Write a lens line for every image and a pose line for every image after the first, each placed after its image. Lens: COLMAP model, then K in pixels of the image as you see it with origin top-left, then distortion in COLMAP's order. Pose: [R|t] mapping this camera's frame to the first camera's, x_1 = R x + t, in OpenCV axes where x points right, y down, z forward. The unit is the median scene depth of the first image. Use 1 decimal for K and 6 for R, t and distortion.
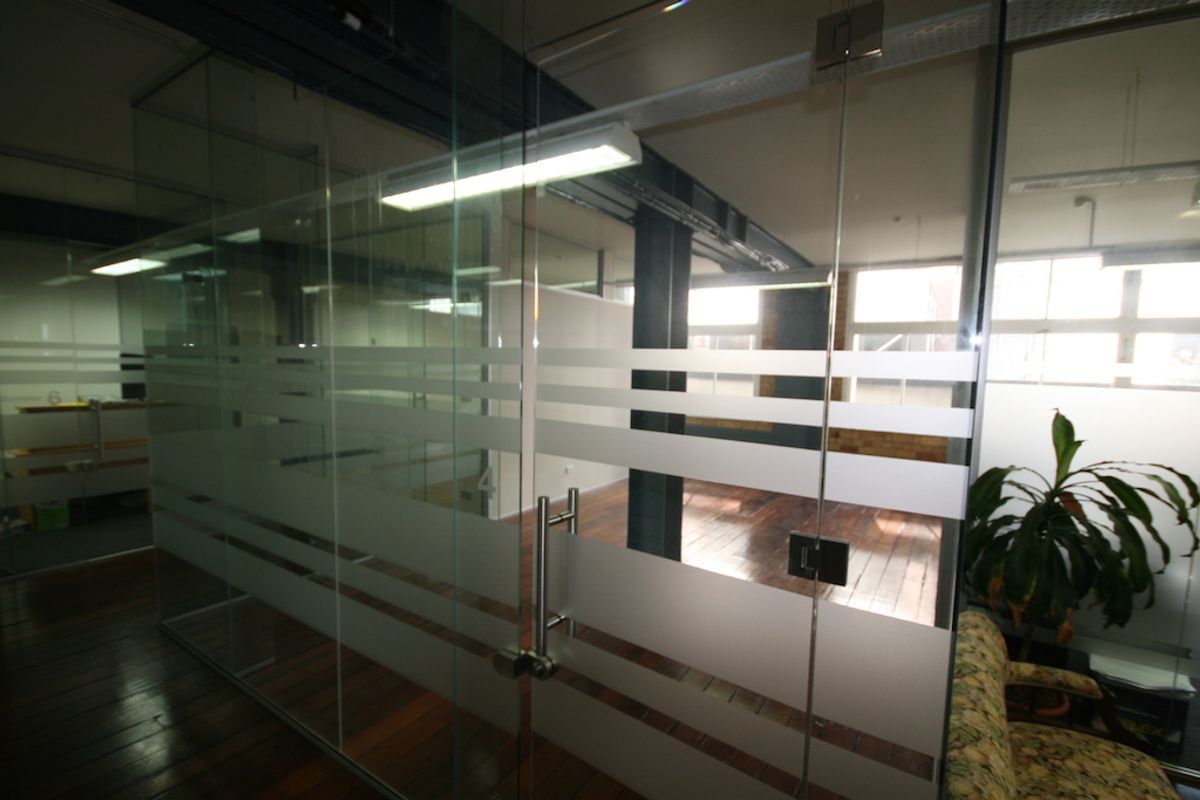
lens RADIAL K [[548.0, 0, 601.1], [0, 548.0, 403.5], [0, 0, 1]] dist [0.000434, 0.000000]
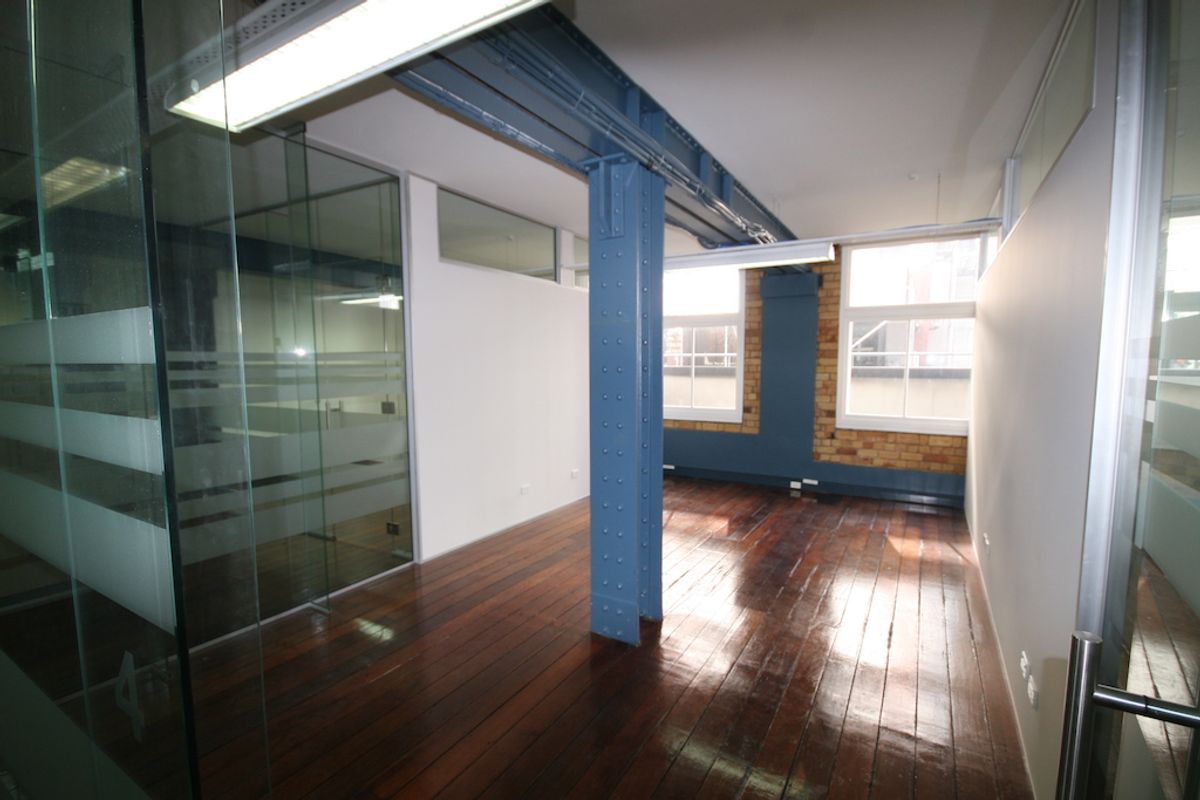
lens RADIAL K [[548.0, 0, 597.4], [0, 548.0, 405.4], [0, 0, 1]] dist [0.000434, 0.000000]
pose [[0.998816, -0.027721, 0.039981, 0.024030], [0.027474, 0.999600, 0.006713, -0.010263], [-0.040151, -0.005606, 0.999178, 0.170514]]
